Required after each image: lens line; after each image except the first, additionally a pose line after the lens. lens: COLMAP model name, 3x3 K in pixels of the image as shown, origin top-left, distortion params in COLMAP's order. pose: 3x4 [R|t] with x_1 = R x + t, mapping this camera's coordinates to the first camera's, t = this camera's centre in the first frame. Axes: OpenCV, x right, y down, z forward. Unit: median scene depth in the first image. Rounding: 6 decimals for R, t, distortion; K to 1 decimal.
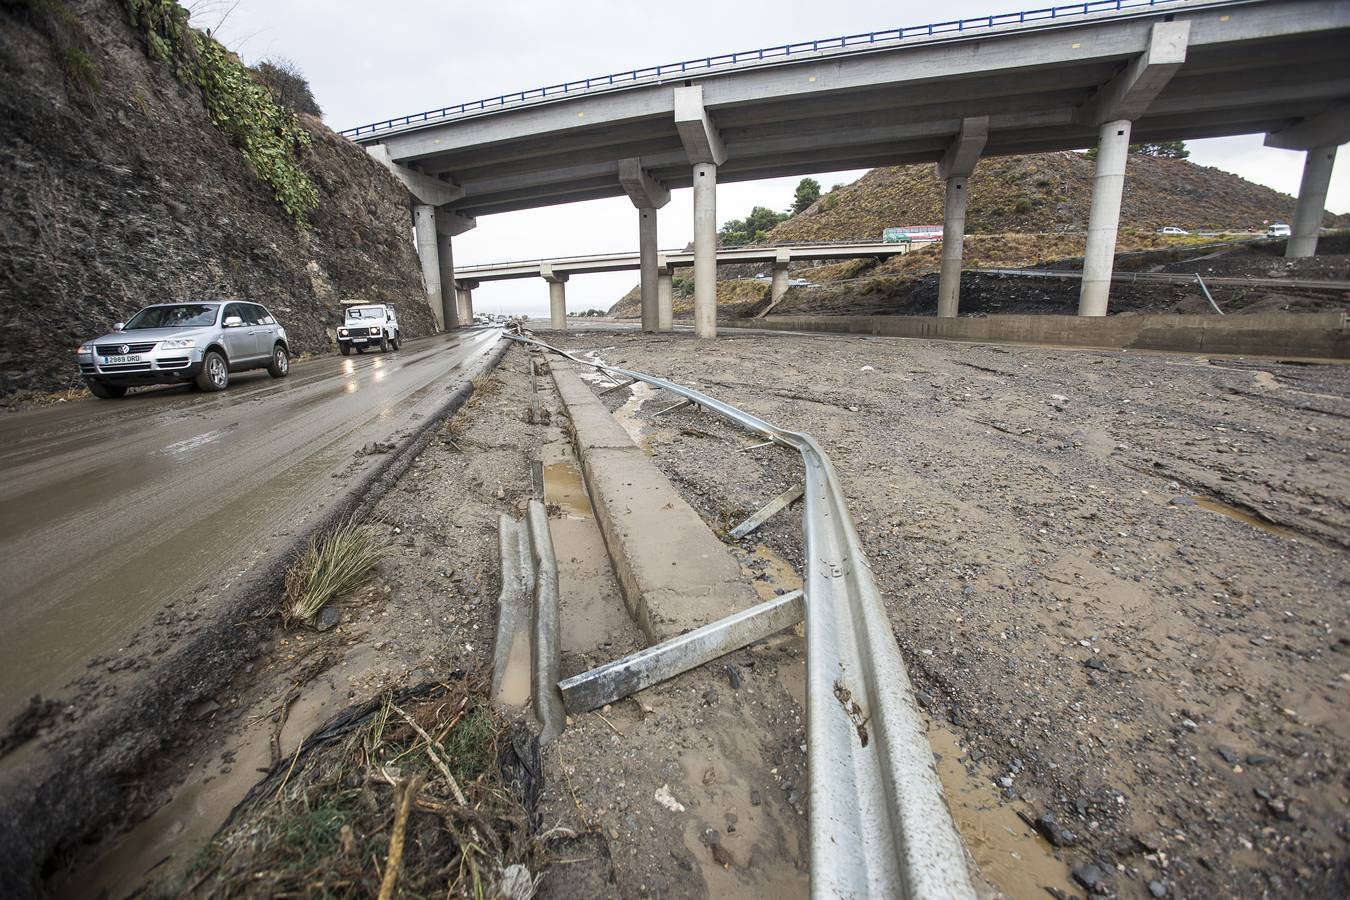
lens RADIAL K [[626.8, 0, 678.3], [0, 626.8, 452.7], [0, 0, 1]] dist [-0.058021, 0.030629]
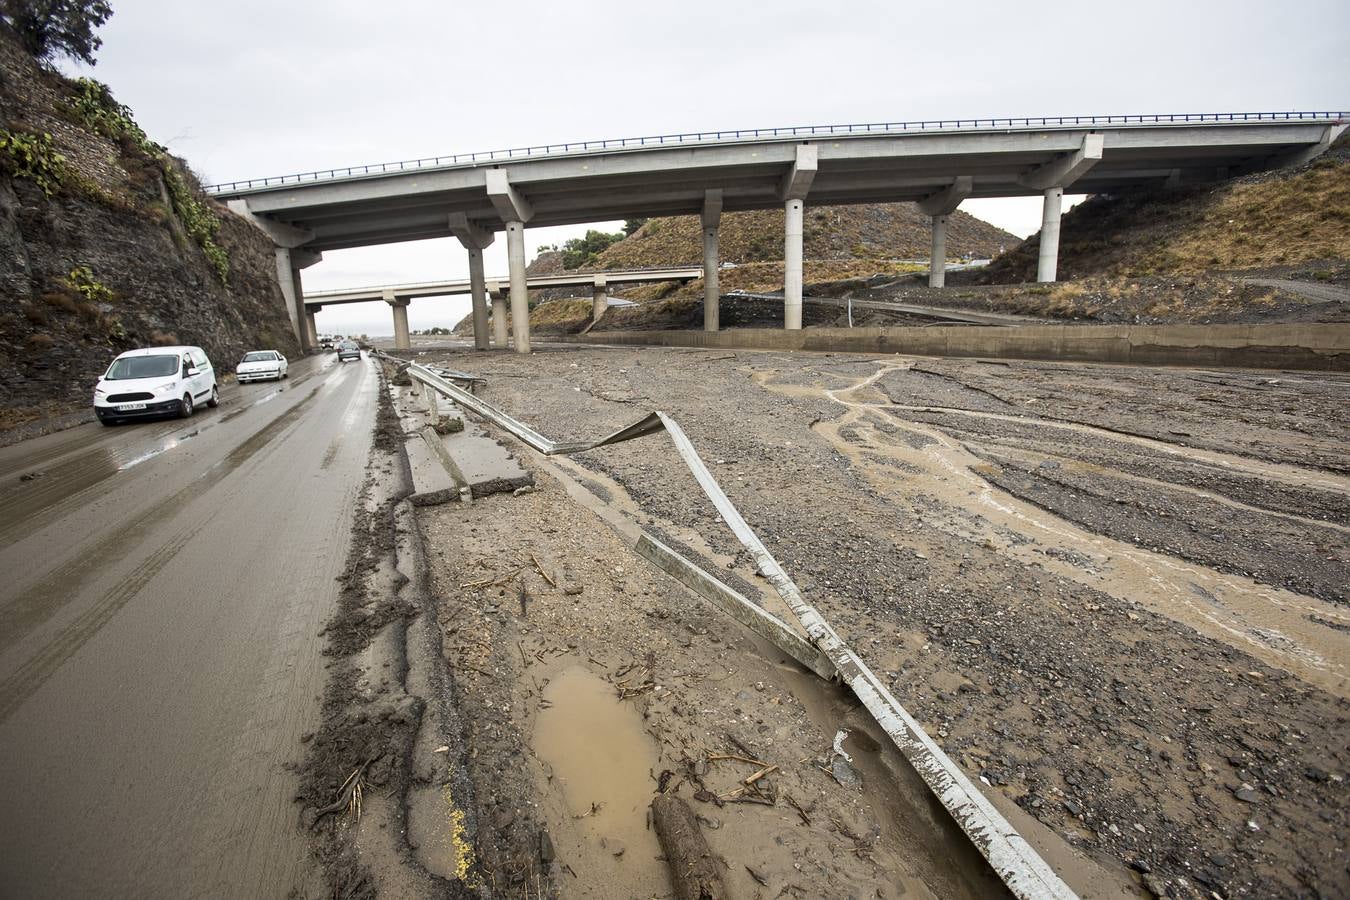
lens RADIAL K [[628.1, 0, 671.9], [0, 628.1, 448.2], [0, 0, 1]] dist [-0.074285, 0.032030]
pose [[0.975297, -0.059087, 0.212849, 0.049108], [0.064976, 0.997671, -0.020772, 0.054424], [-0.211126, 0.034089, 0.976864, -0.282471]]
